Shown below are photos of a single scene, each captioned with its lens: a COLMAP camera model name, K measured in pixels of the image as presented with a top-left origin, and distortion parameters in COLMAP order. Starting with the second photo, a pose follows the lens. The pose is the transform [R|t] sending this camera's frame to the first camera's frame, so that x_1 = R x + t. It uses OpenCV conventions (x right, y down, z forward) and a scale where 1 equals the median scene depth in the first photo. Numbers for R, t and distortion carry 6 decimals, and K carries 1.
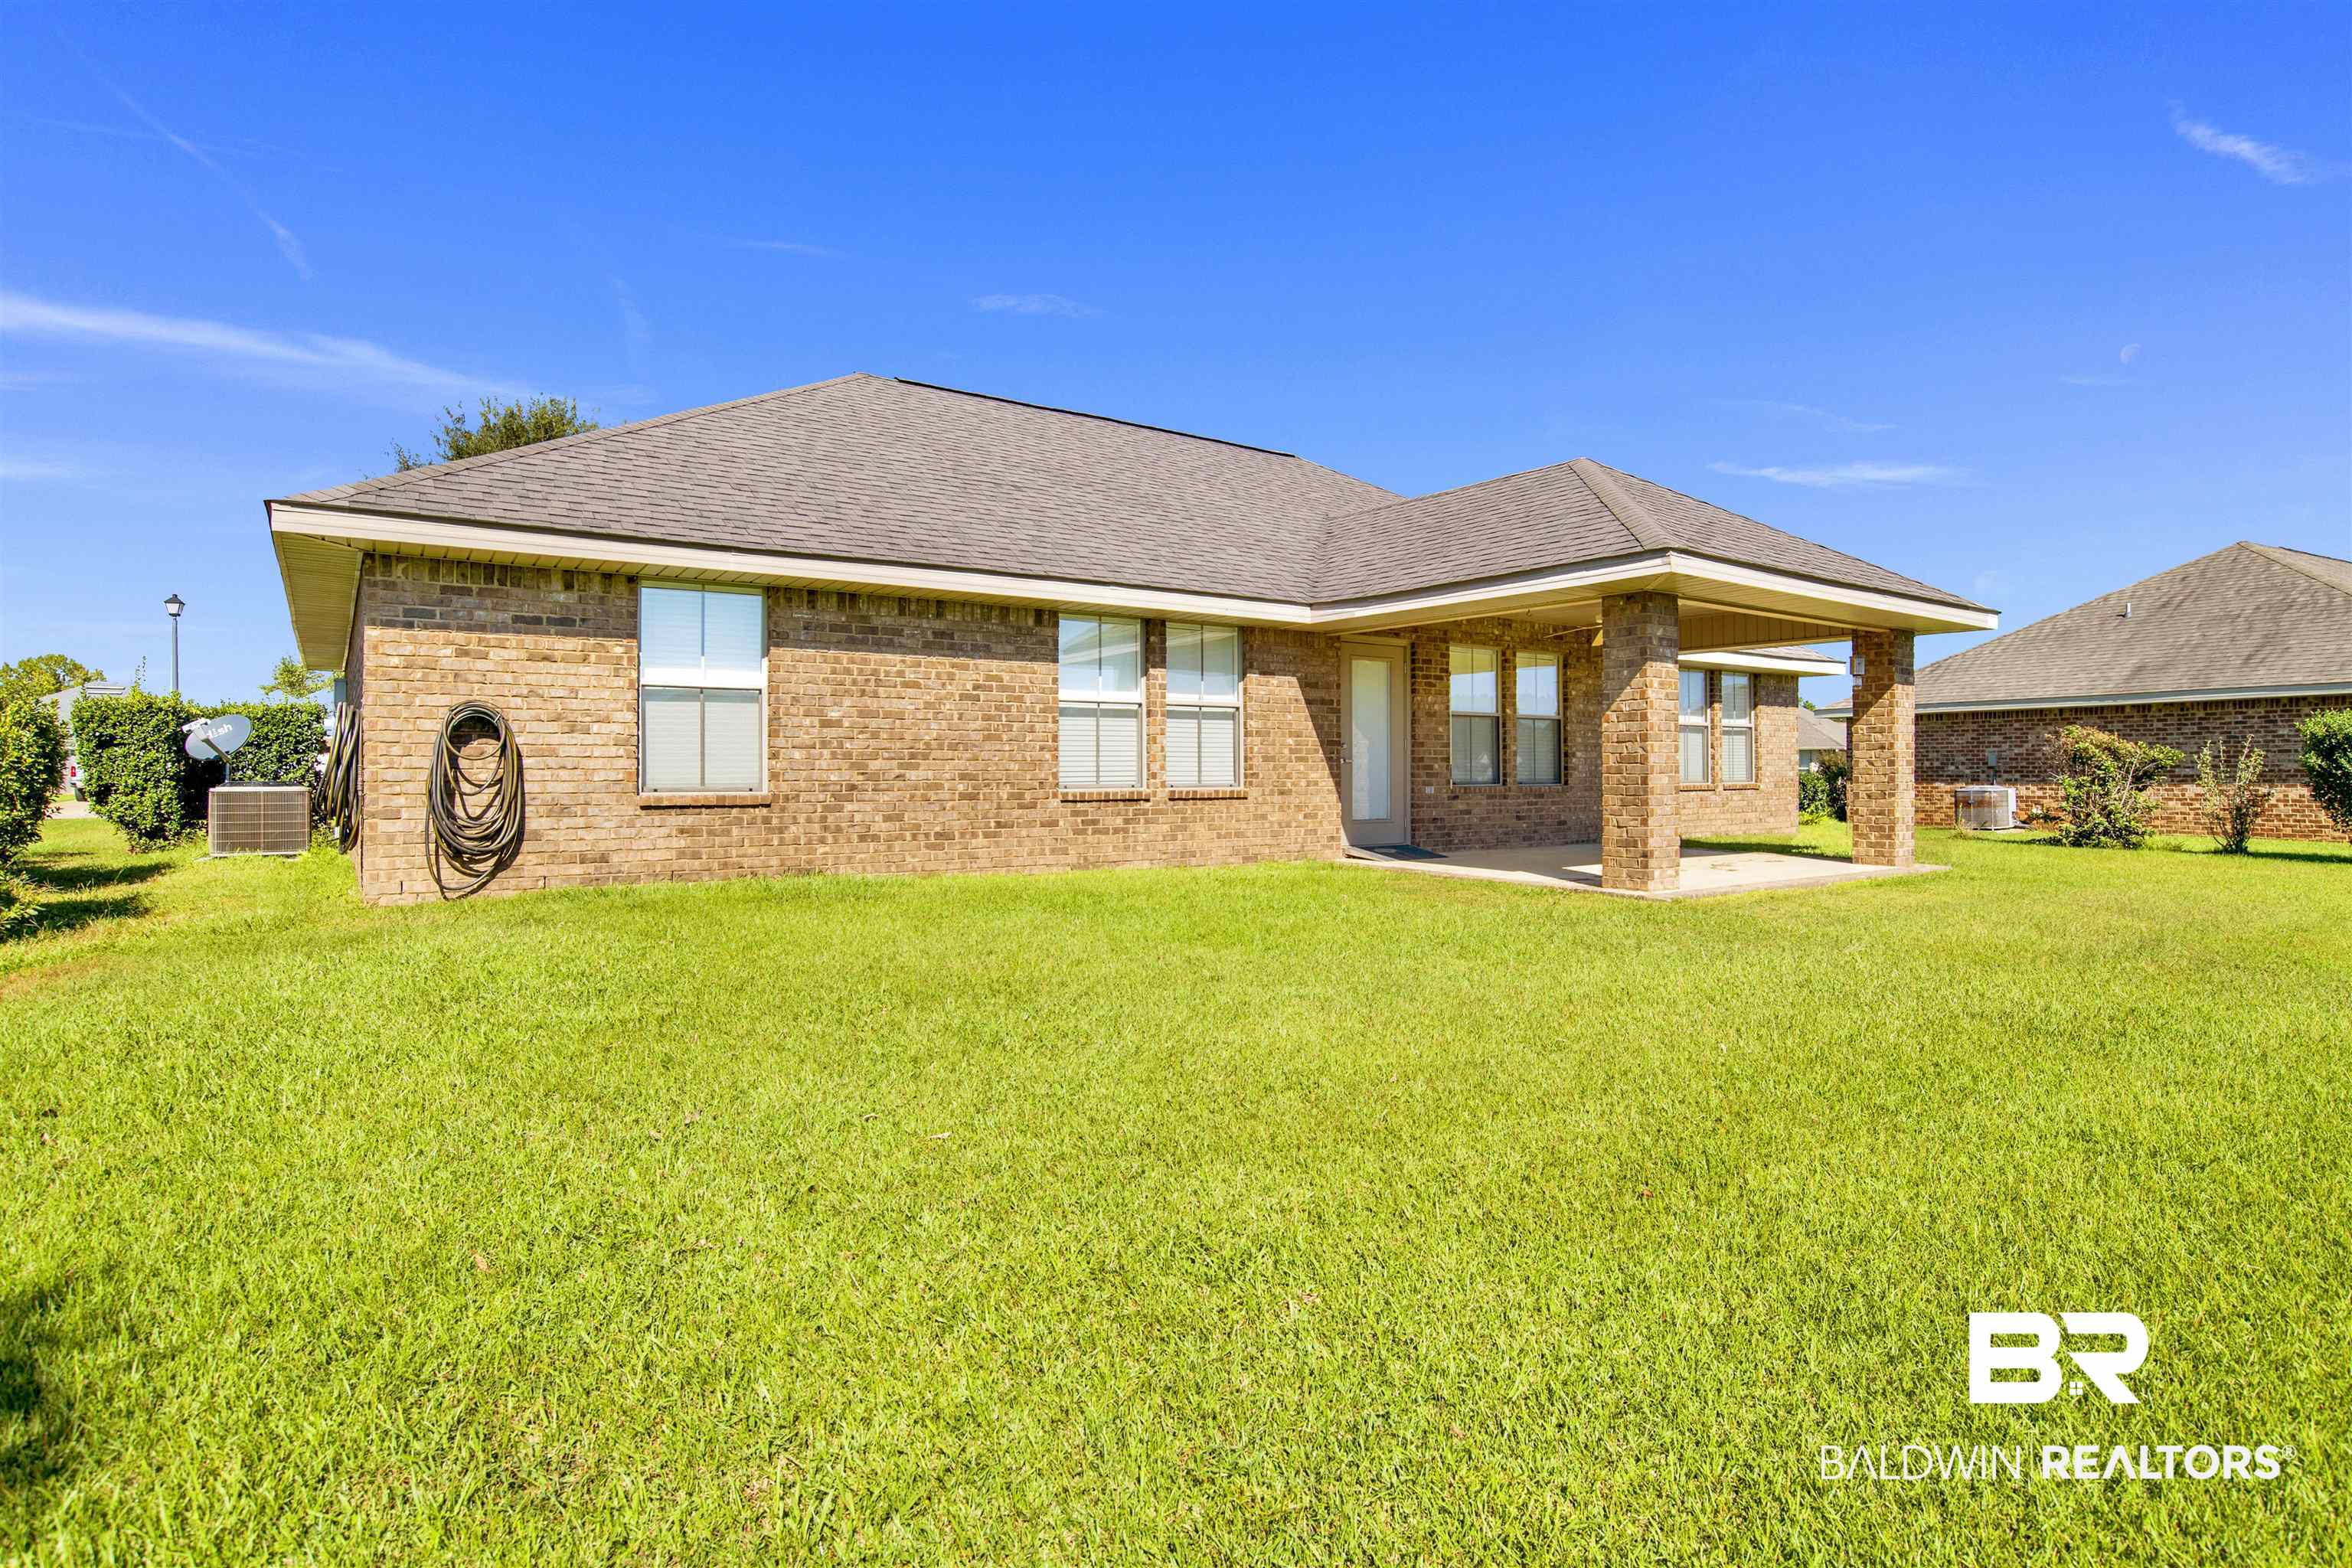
lens RADIAL K [[1271.2, 0, 1179.5], [0, 1271.2, 792.8], [0, 0, 1]] dist [-0.052559, 0.017748]
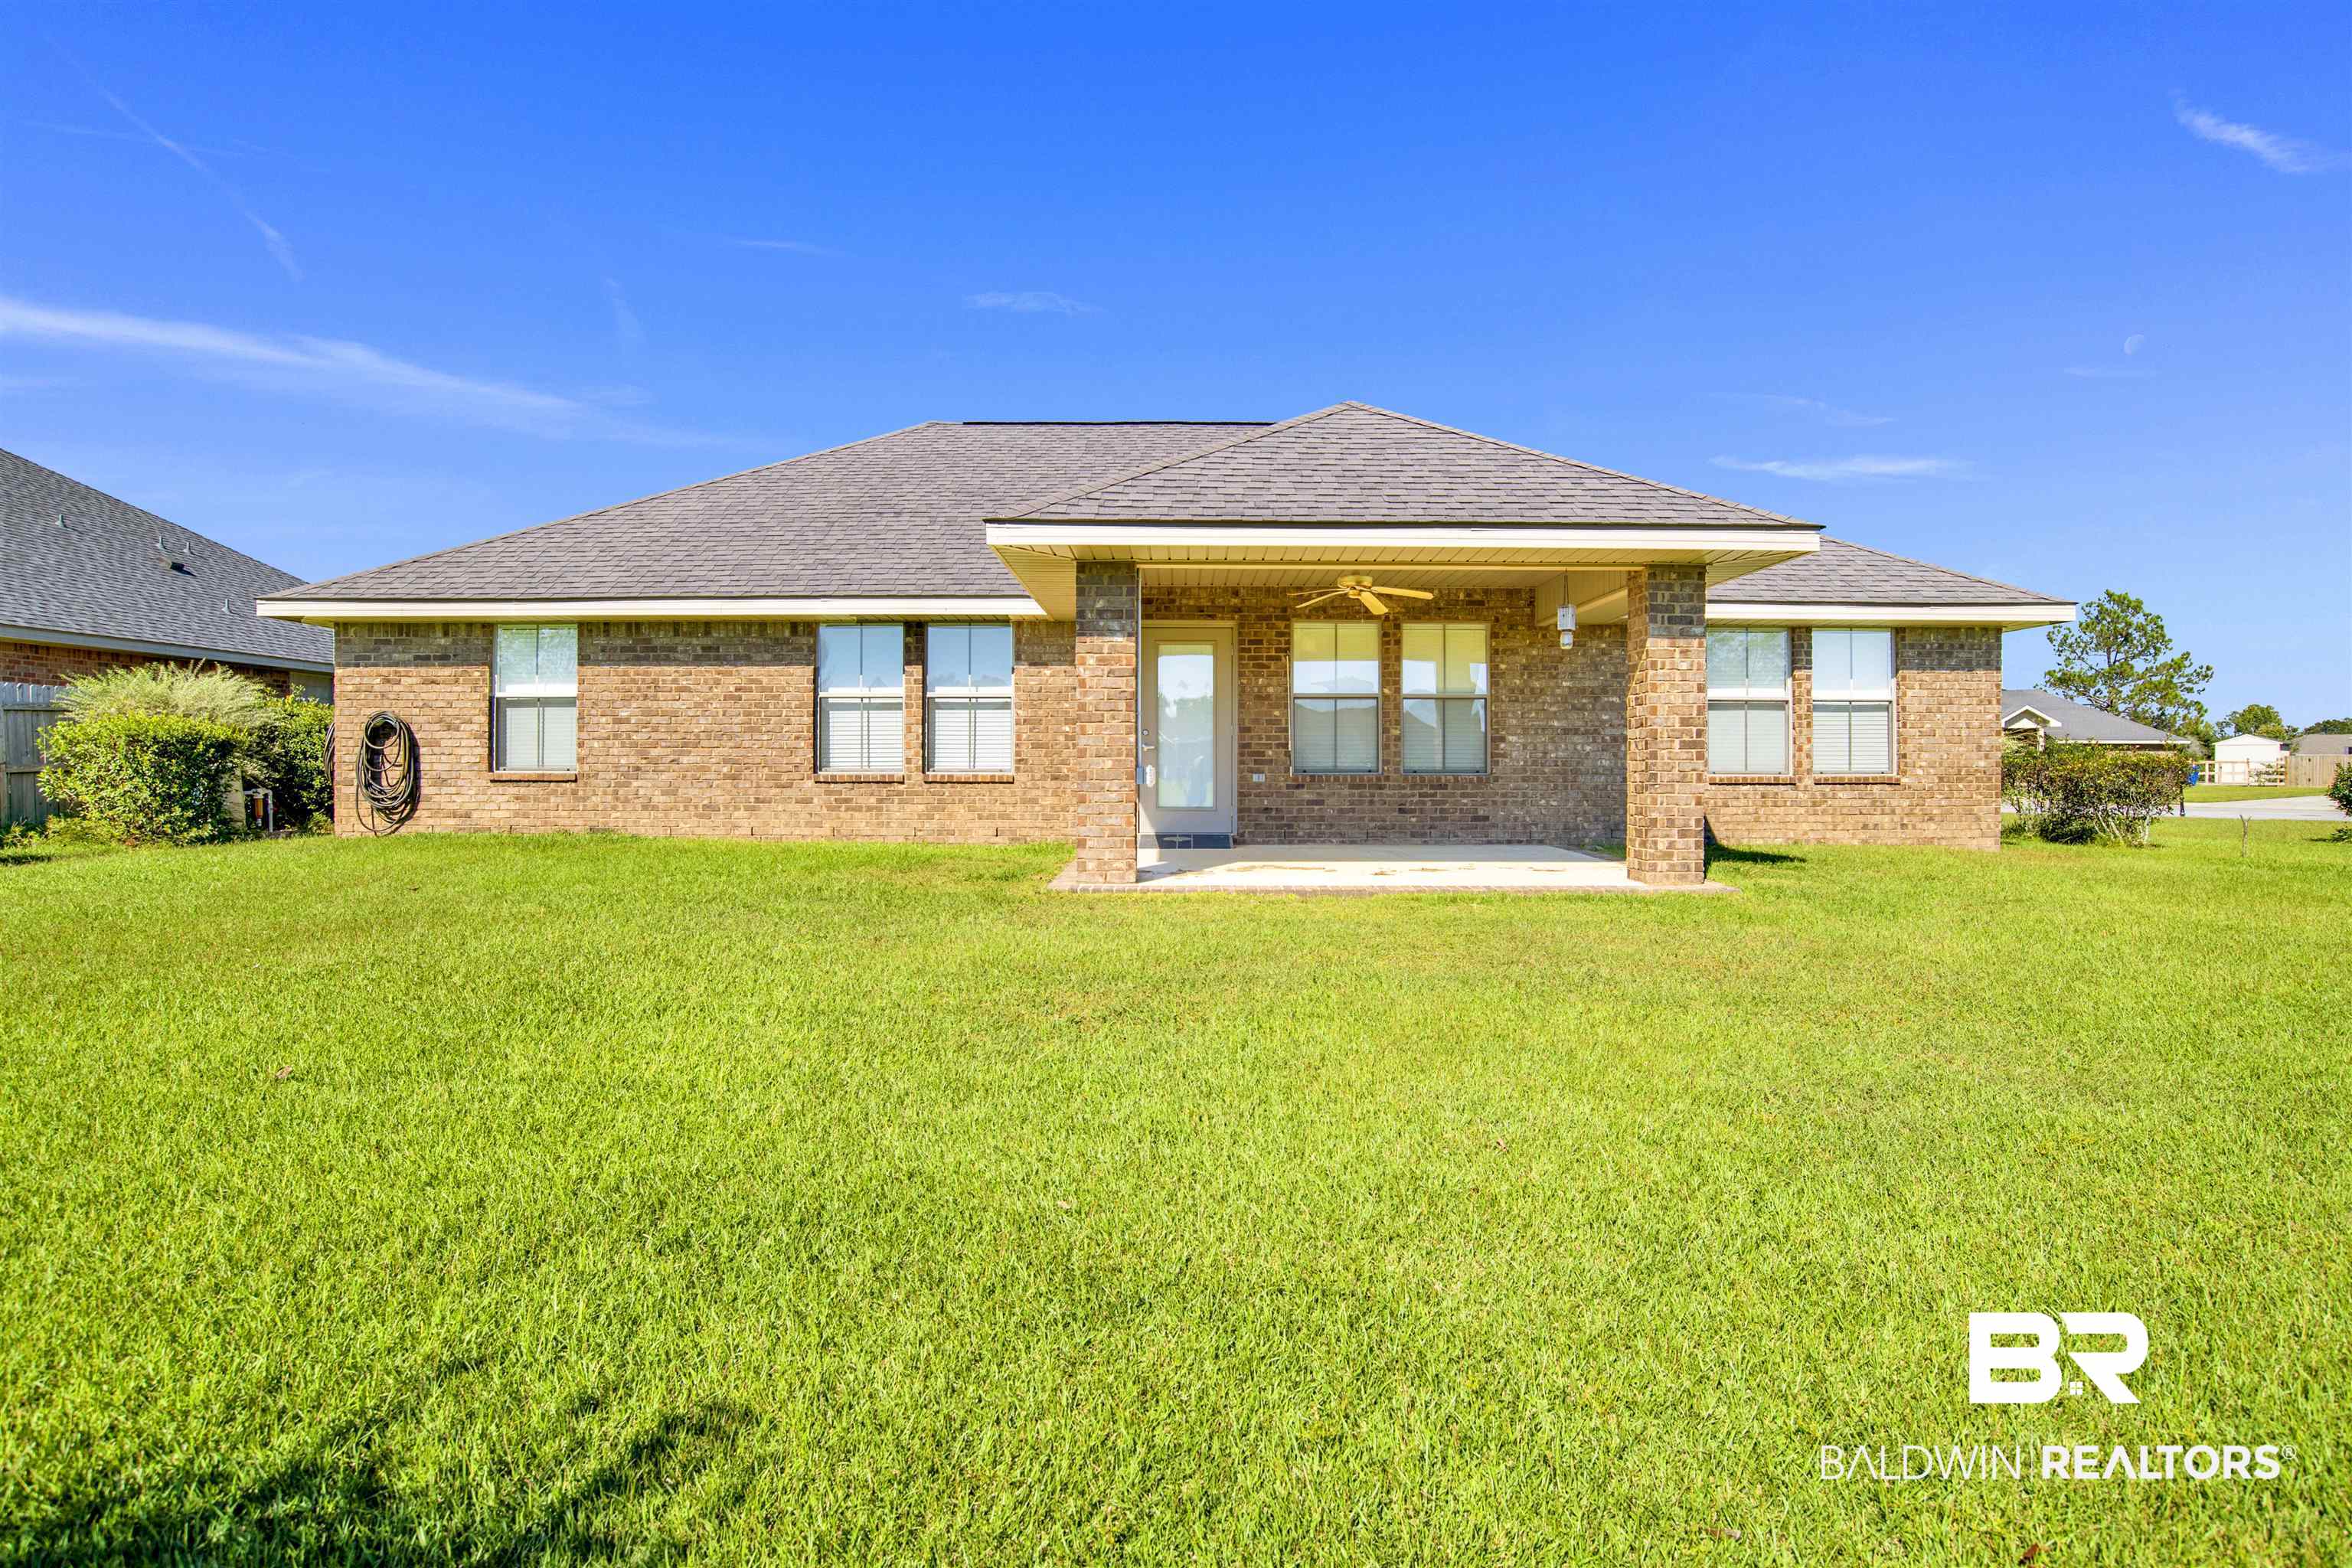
lens RADIAL K [[1271.2, 0, 1139.6], [0, 1271.2, 776.7], [0, 0, 1]] dist [-0.052559, 0.017748]
pose [[0.799525, 0.010806, -0.600536, 0.894547], [-0.012502, 0.999921, 0.001349, -0.004131], [0.600503, 0.006429, 0.799596, 0.244338]]
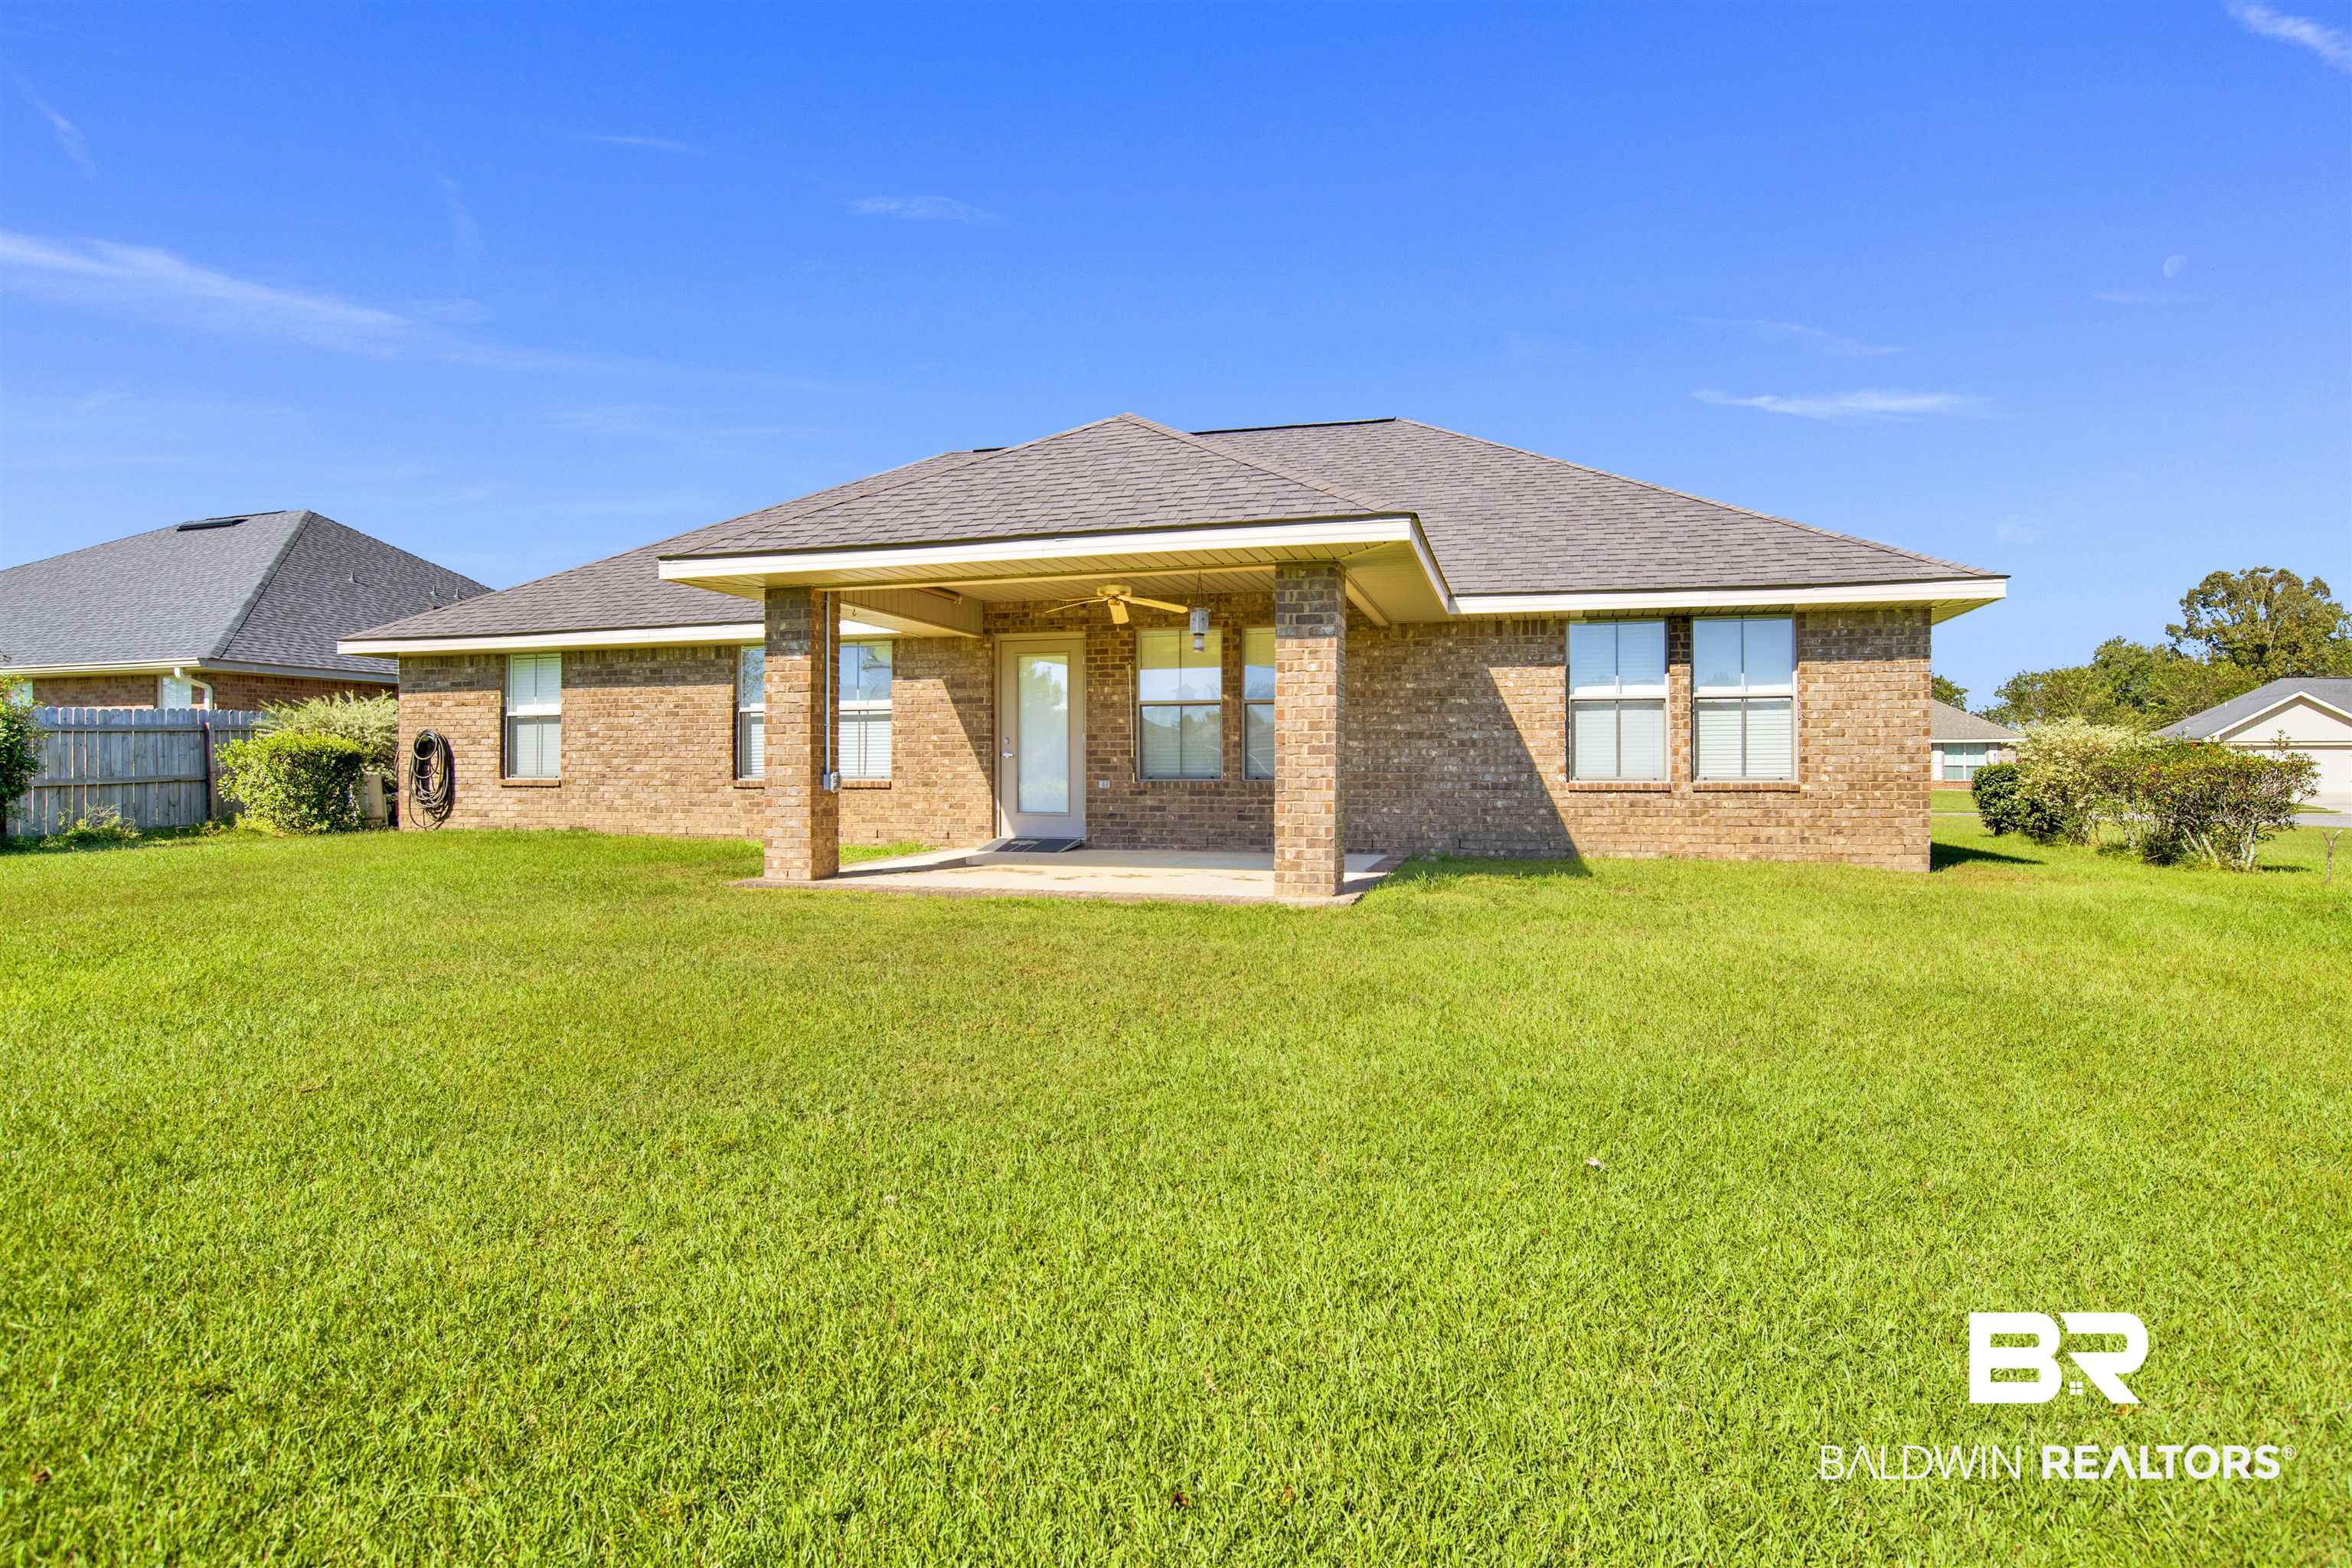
lens RADIAL K [[1271.2, 0, 1123.1], [0, 1271.2, 774.0], [0, 0, 1]] dist [-0.052559, 0.017748]
pose [[0.590972, 0.005460, -0.806674, 1.270634], [-0.012242, 0.999923, -0.002200, -0.010232], [0.806599, 0.011175, 0.590993, 0.565167]]
